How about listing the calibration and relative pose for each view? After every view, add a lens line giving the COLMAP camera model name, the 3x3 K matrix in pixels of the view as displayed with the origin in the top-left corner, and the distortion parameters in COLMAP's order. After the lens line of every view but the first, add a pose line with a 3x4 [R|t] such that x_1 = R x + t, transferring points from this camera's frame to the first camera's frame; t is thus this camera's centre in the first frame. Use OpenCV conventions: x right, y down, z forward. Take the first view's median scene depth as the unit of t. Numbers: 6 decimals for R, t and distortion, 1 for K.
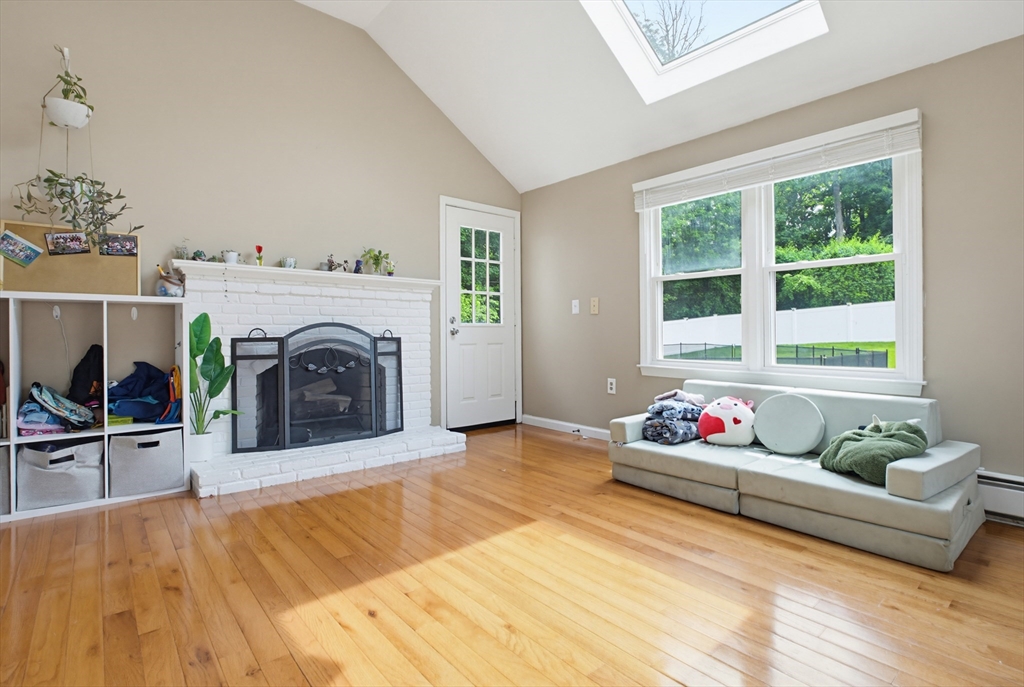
lens RADIAL K [[501.0, 0, 511.7], [0, 501.0, 335.5], [0, 0, 1]] dist [-0.012618, 0.000354]
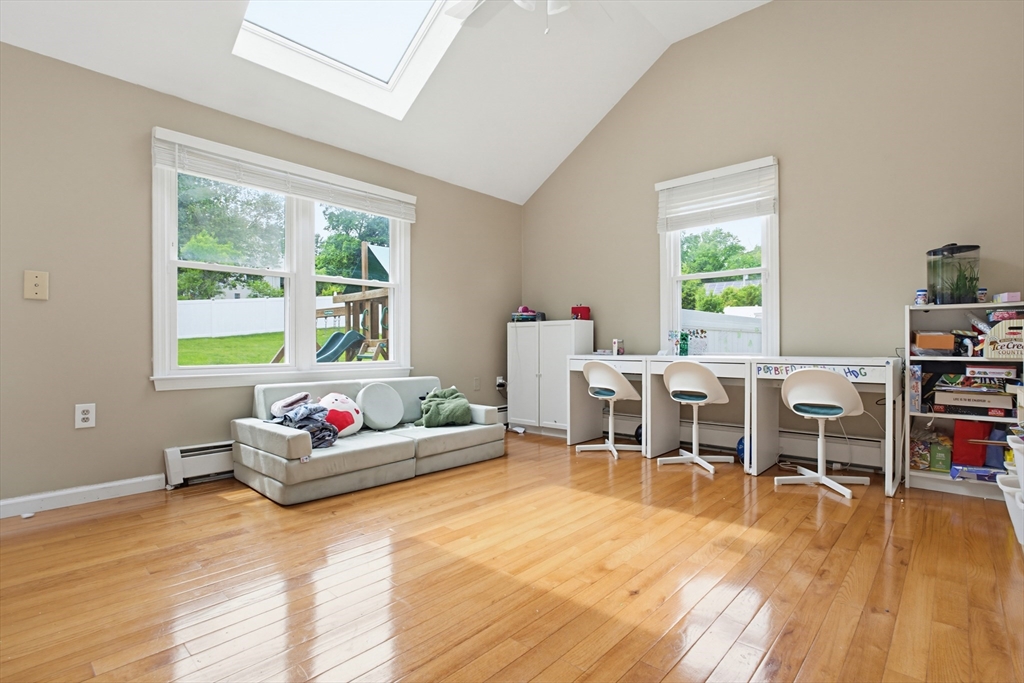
lens RADIAL K [[500.0, 0, 518.9], [0, 500.0, 346.9], [0, 0, 1]] dist [-0.015732, 0.013563]
pose [[-0.139302, -0.002066, 0.990248, -0.669636], [0.007246, 0.999969, 0.003106, 0.021151], [-0.990223, 0.007608, -0.139283, 0.724332]]
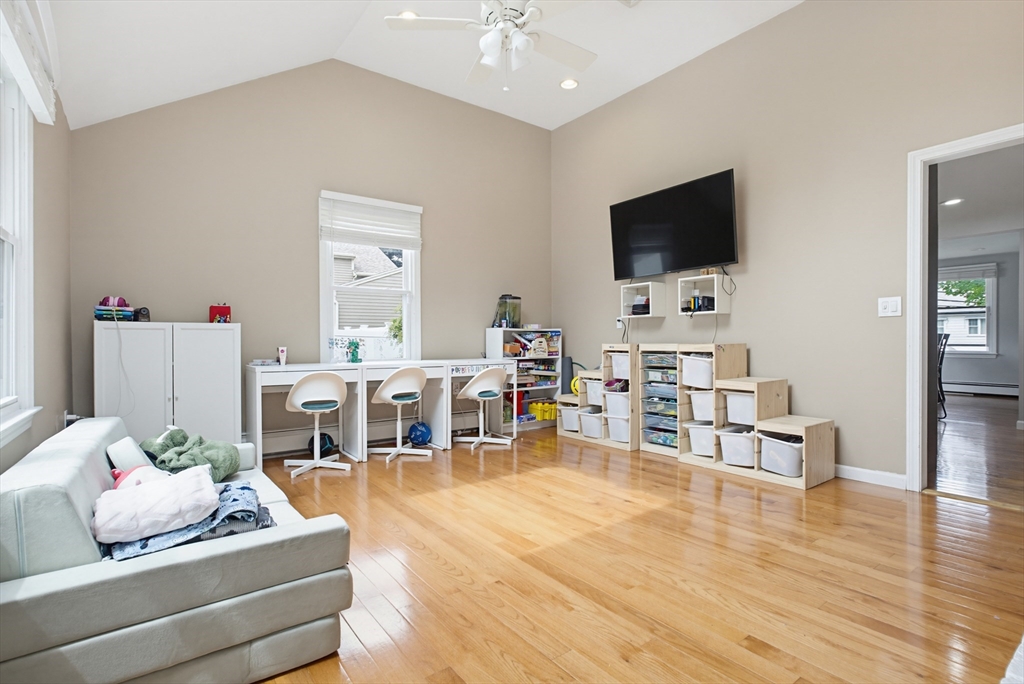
lens RADIAL K [[500.0, 0, 518.9], [0, 500.0, 347.4], [0, 0, 1]] dist [-0.015732, 0.013563]
pose [[-0.998481, 0.004351, 0.054928, 0.003107], [0.005178, 0.999875, 0.014926, -0.009090], [-0.054857, 0.015188, -0.998379, 1.461030]]
